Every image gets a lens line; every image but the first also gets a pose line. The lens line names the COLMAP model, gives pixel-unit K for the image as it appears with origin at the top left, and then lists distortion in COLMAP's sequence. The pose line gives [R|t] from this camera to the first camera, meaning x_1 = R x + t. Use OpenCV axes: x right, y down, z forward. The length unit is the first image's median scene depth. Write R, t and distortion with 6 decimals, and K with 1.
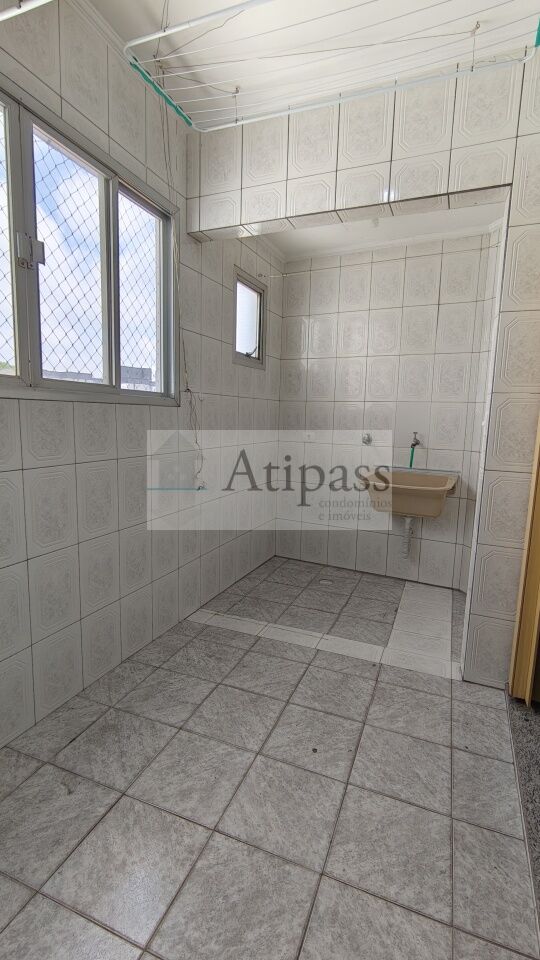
lens RADIAL K [[454.5, 0, 274.5], [0, 454.5, 474.0], [0, 0, 1]] dist [0.005752, 0.002368]
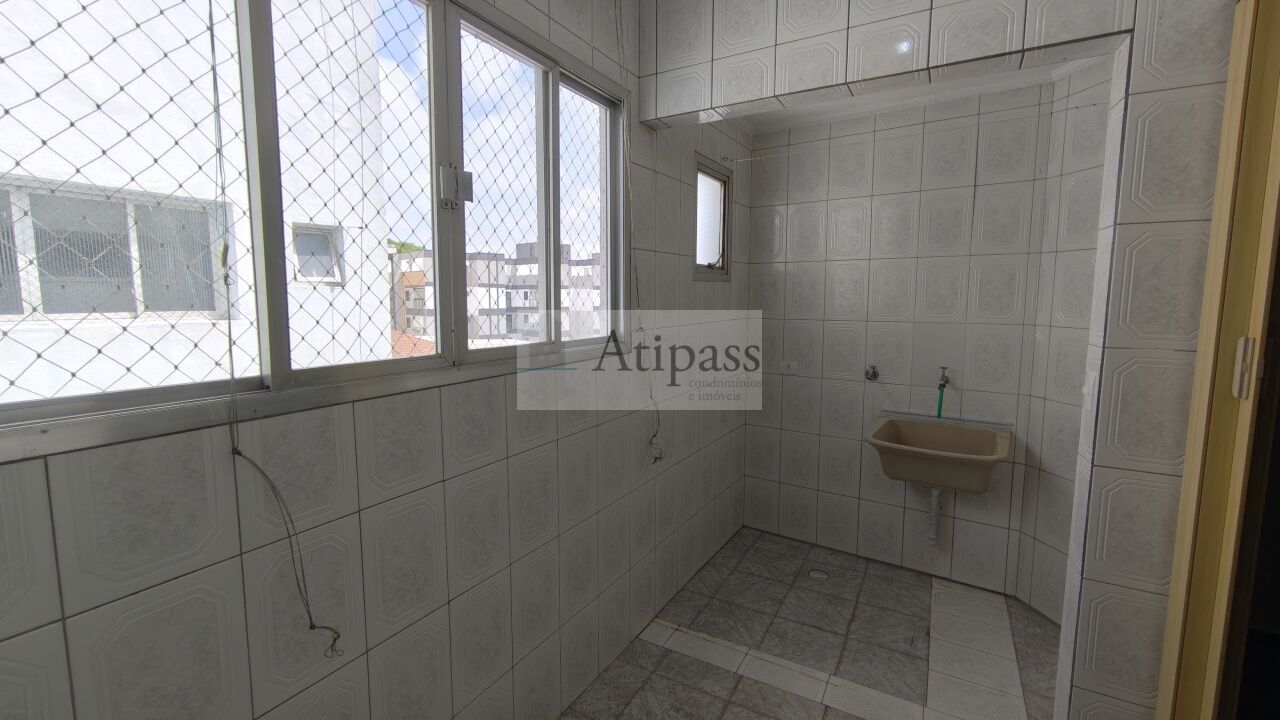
lens RADIAL K [[550.6, 0, 633.6], [0, 550.6, 364.3], [0, 0, 1]] dist [-0.000723, 0.004523]
pose [[0.988802, 0.004731, -0.149161, -0.061928], [-0.006218, 0.999935, -0.009504, -0.111667], [0.149107, 0.010326, 0.988767, 0.082641]]
